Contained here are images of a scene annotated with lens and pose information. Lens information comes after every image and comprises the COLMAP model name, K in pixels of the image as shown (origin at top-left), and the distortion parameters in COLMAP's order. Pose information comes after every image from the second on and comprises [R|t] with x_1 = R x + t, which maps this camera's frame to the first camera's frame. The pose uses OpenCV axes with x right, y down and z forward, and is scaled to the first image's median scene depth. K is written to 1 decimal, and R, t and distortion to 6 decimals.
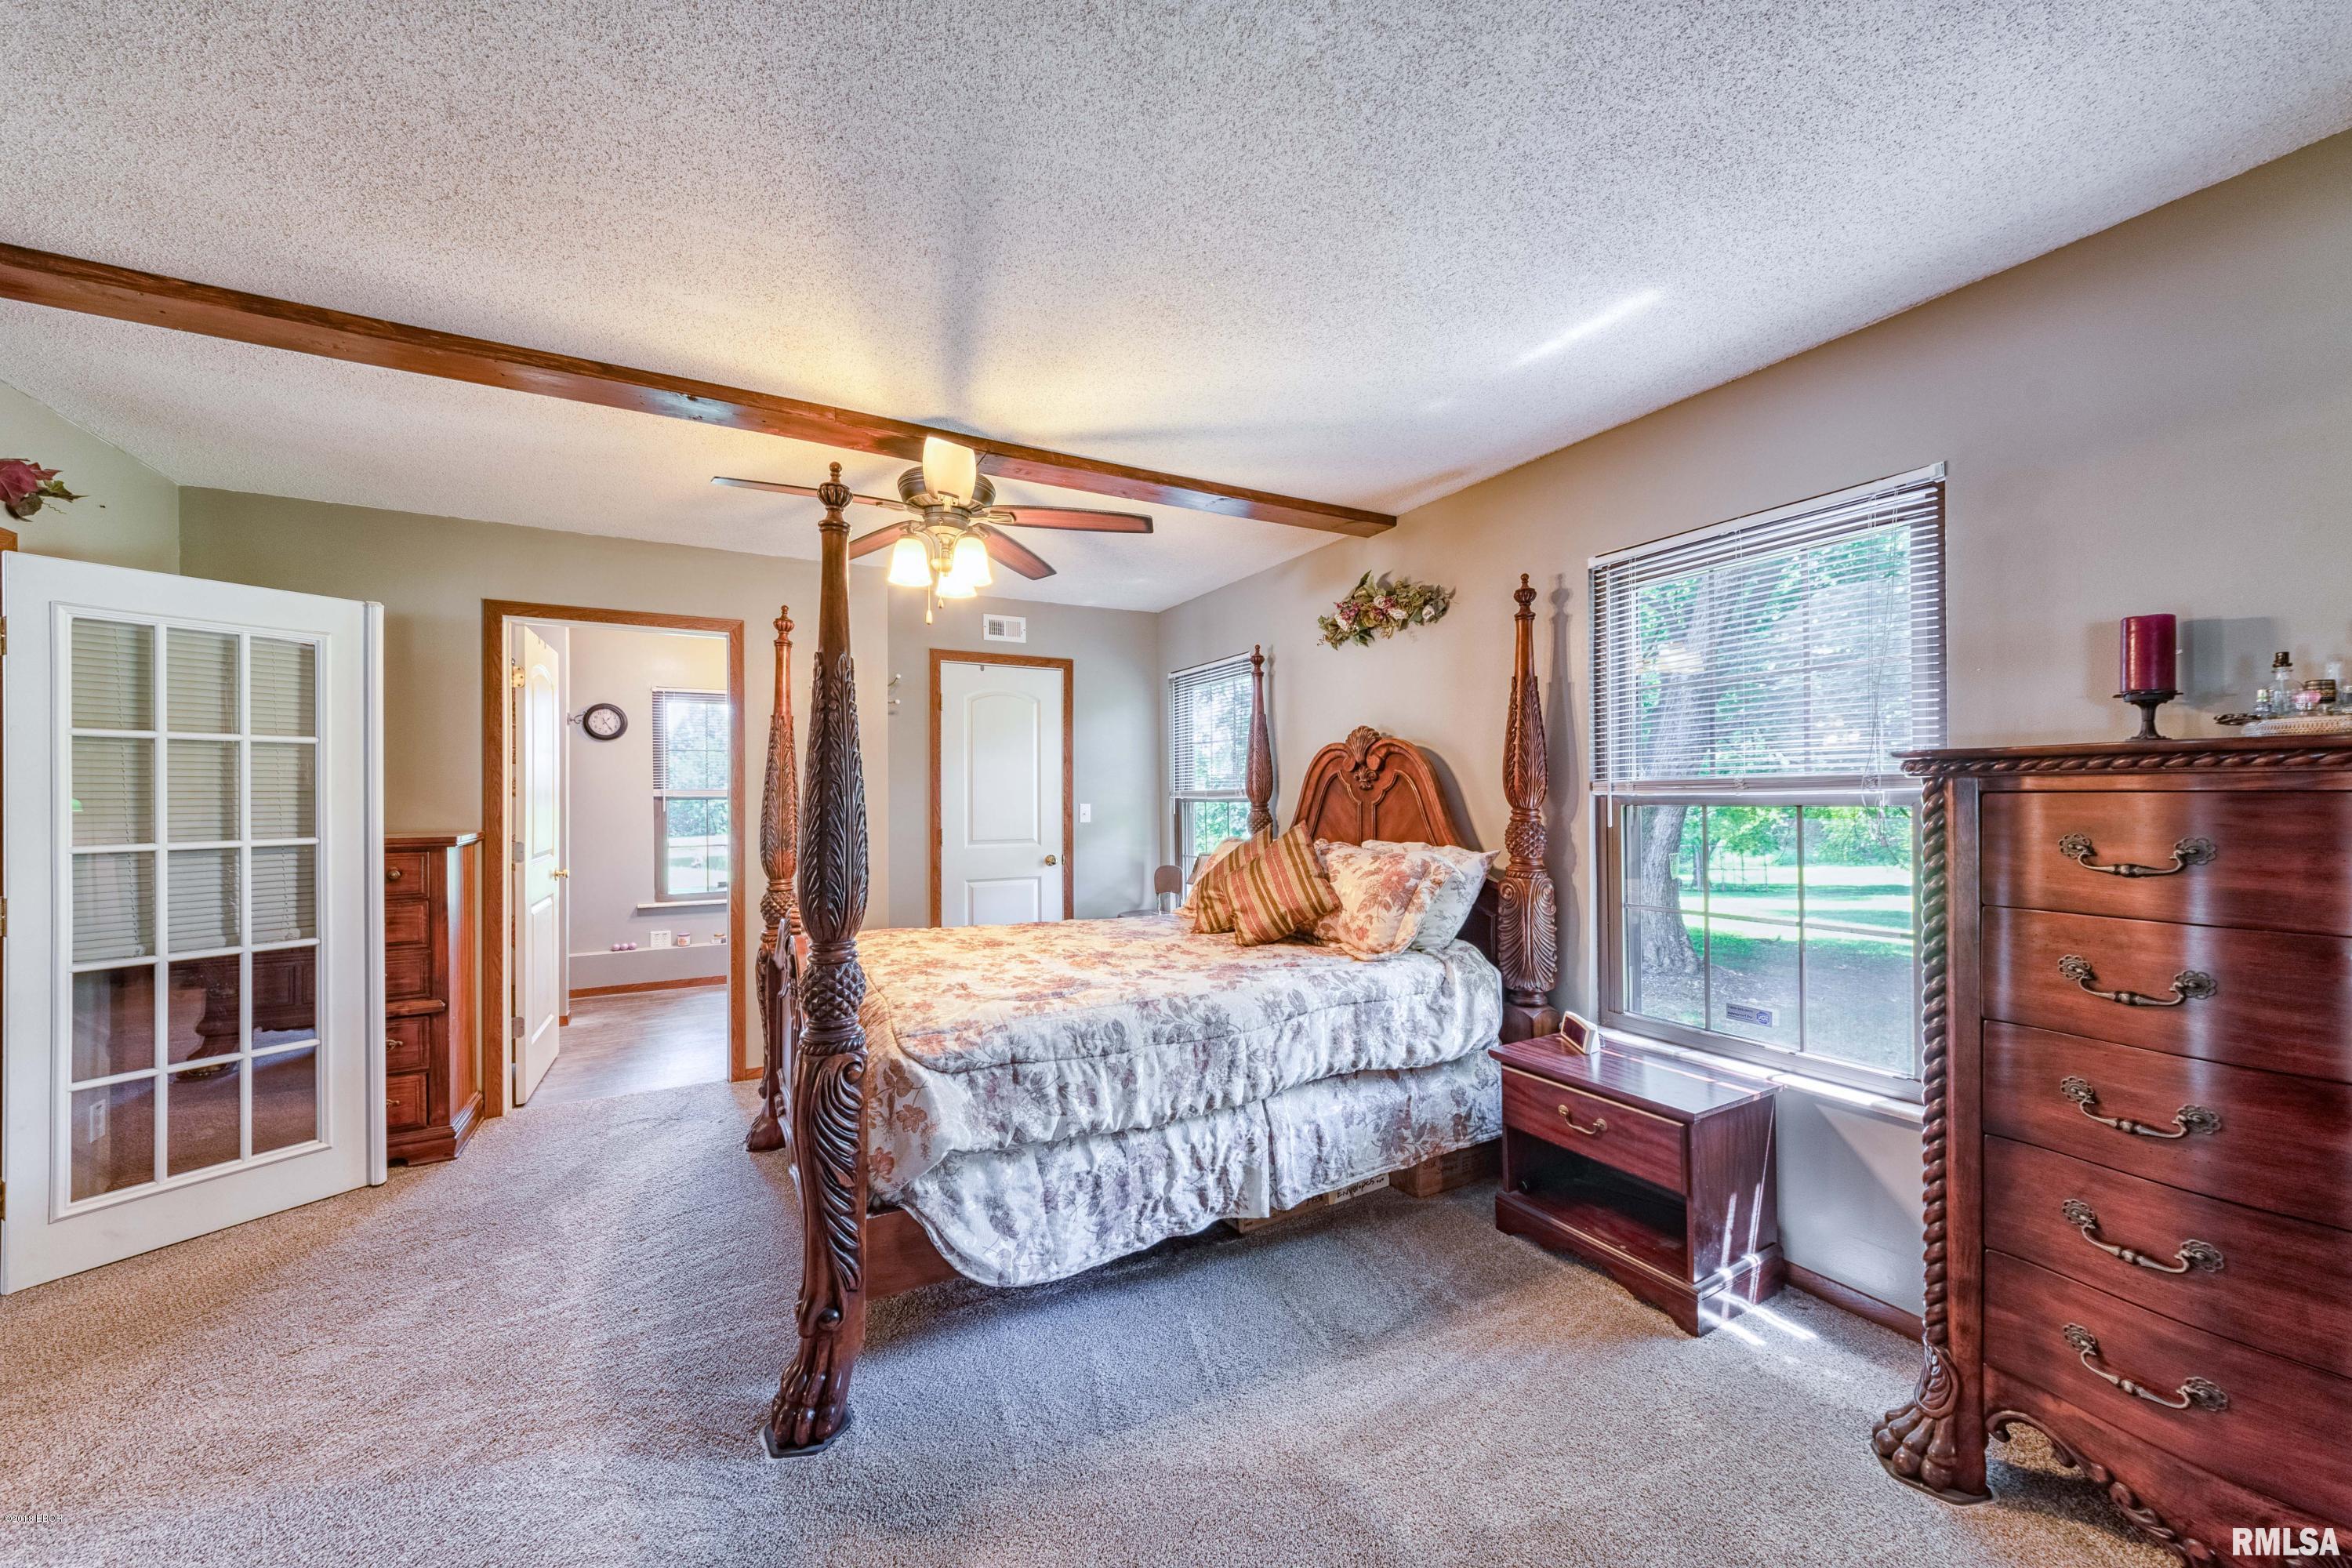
lens RADIAL K [[830.7, 0, 1136.7], [0, 830.7, 792.3], [0, 0, 1]] dist [-0.003188, 0.000691]
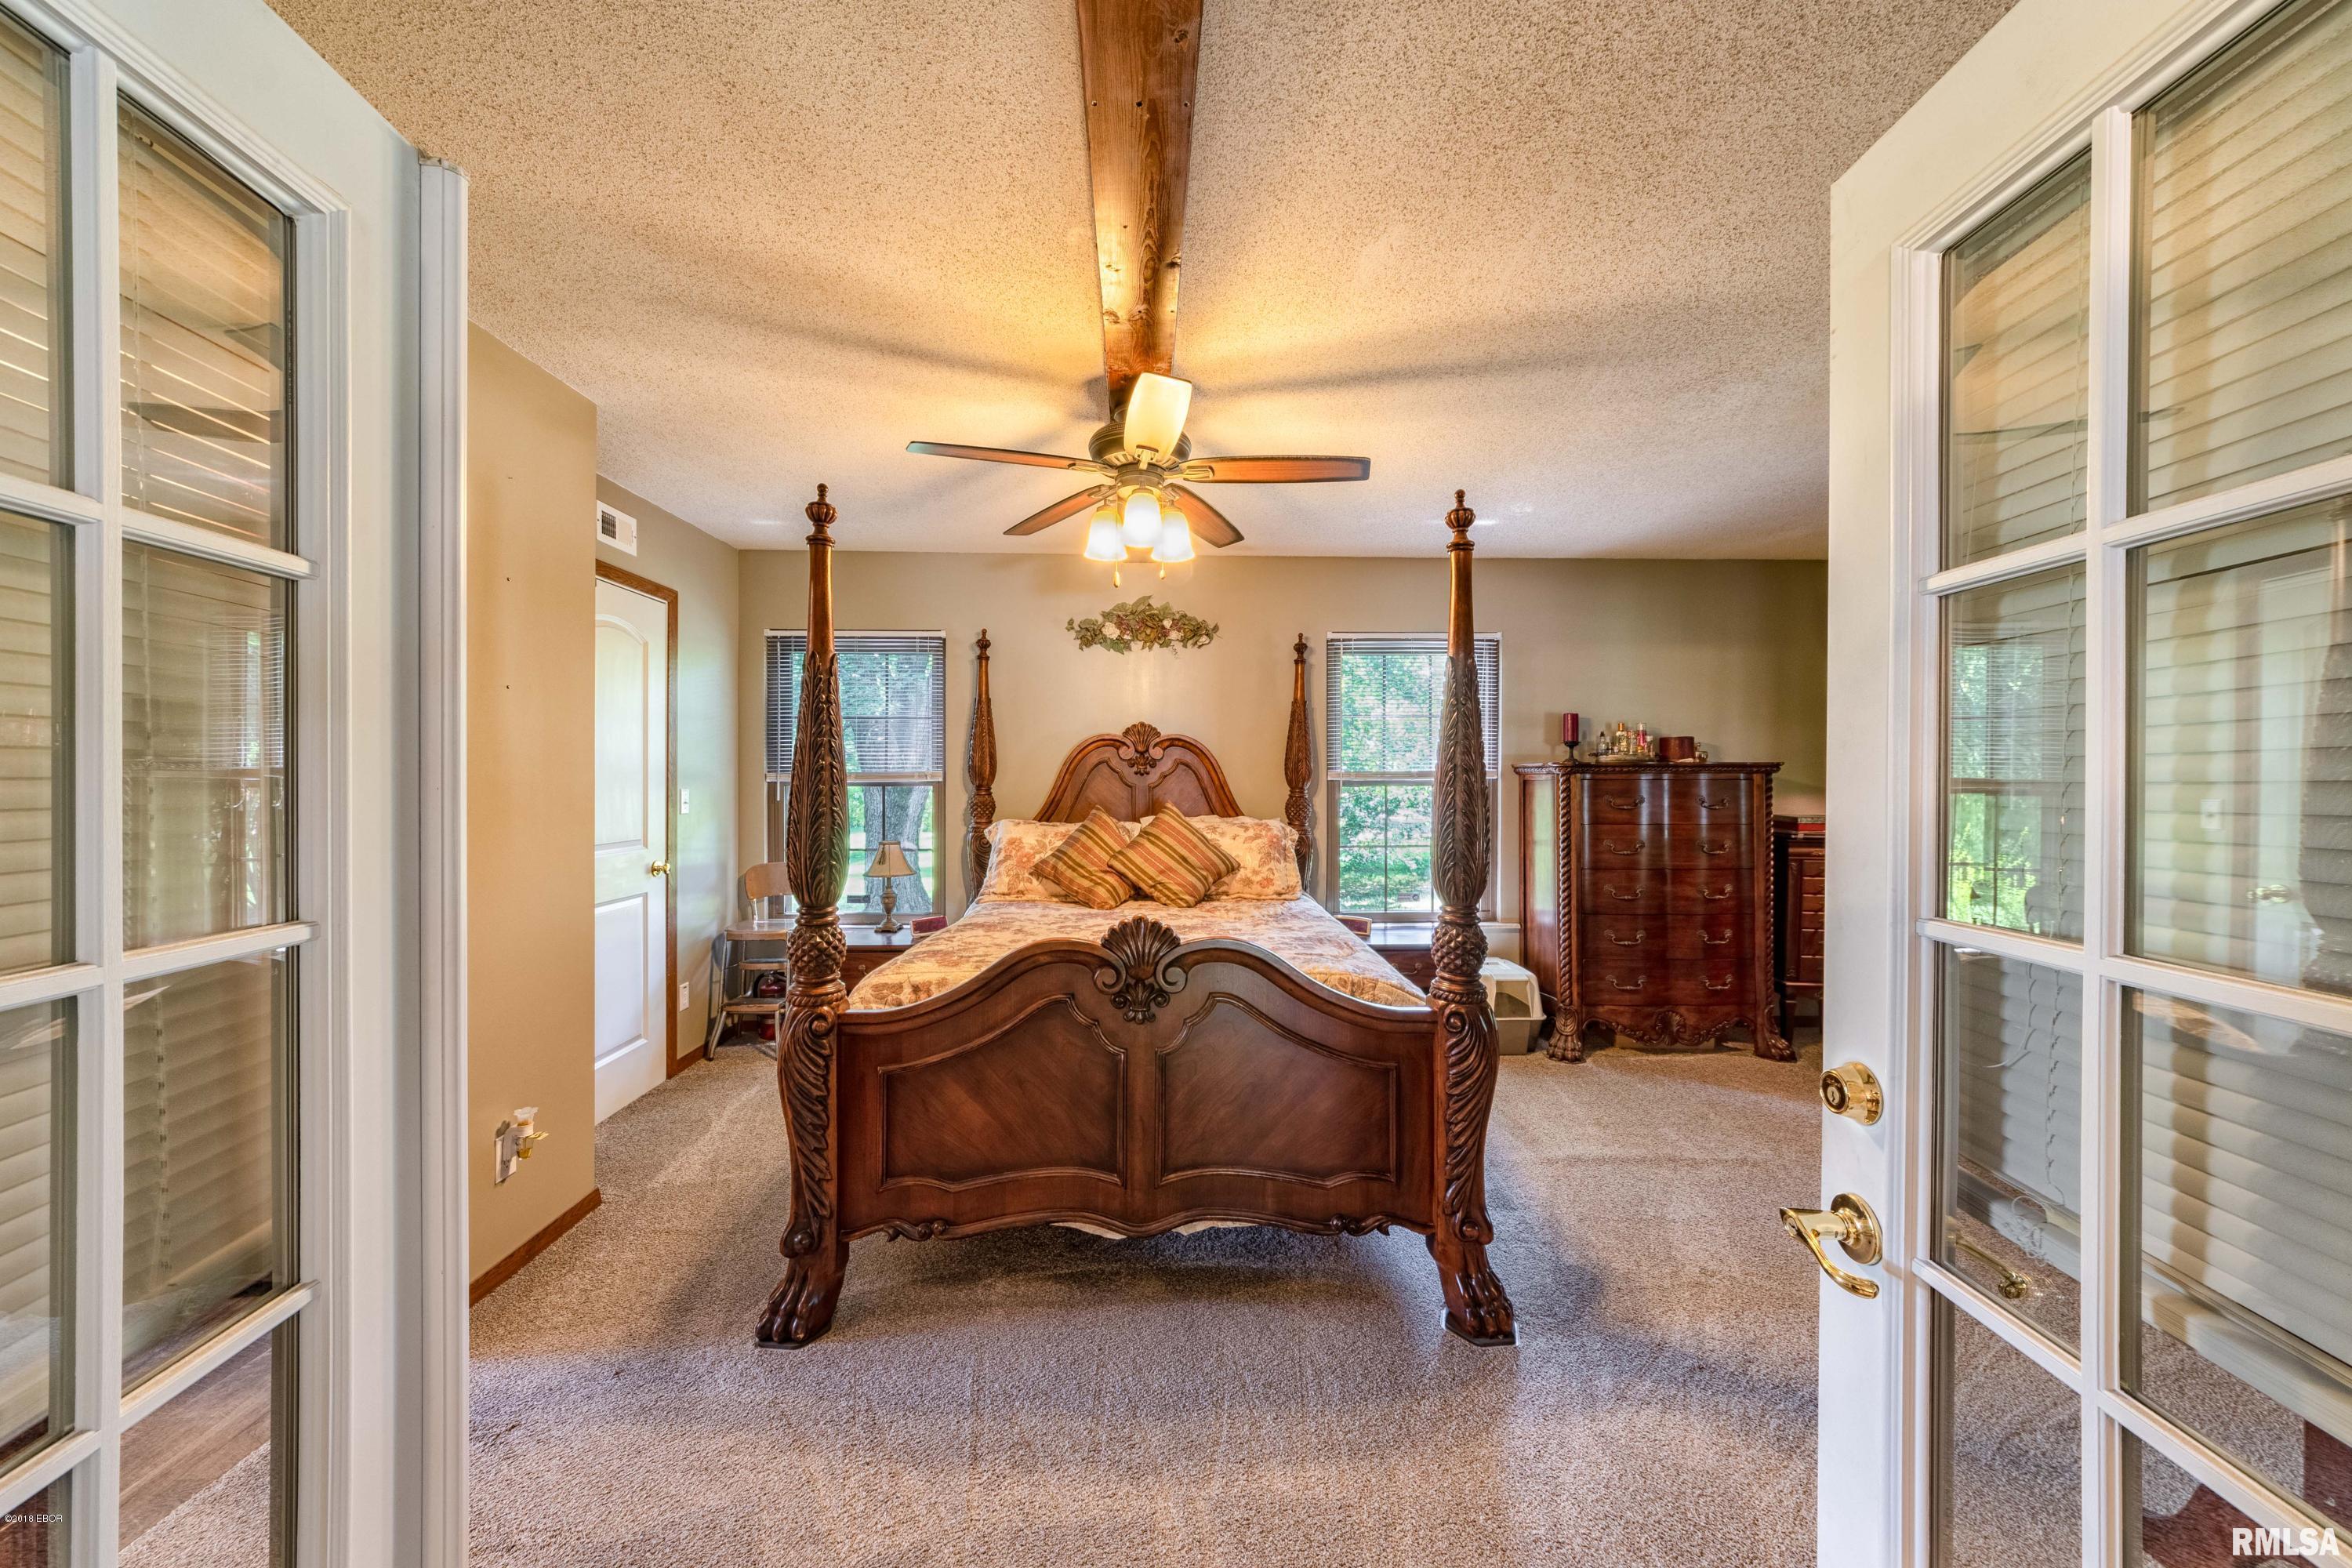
lens RADIAL K [[830.7, 0, 1176.8], [0, 830.7, 785.4], [0, 0, 1]] dist [-0.003188, 0.000691]
pose [[0.461490, -0.002275, 0.887143, -0.769272], [-0.008611, 0.999938, 0.007043, 0.003594], [-0.887104, -0.010889, 0.461441, 0.398266]]
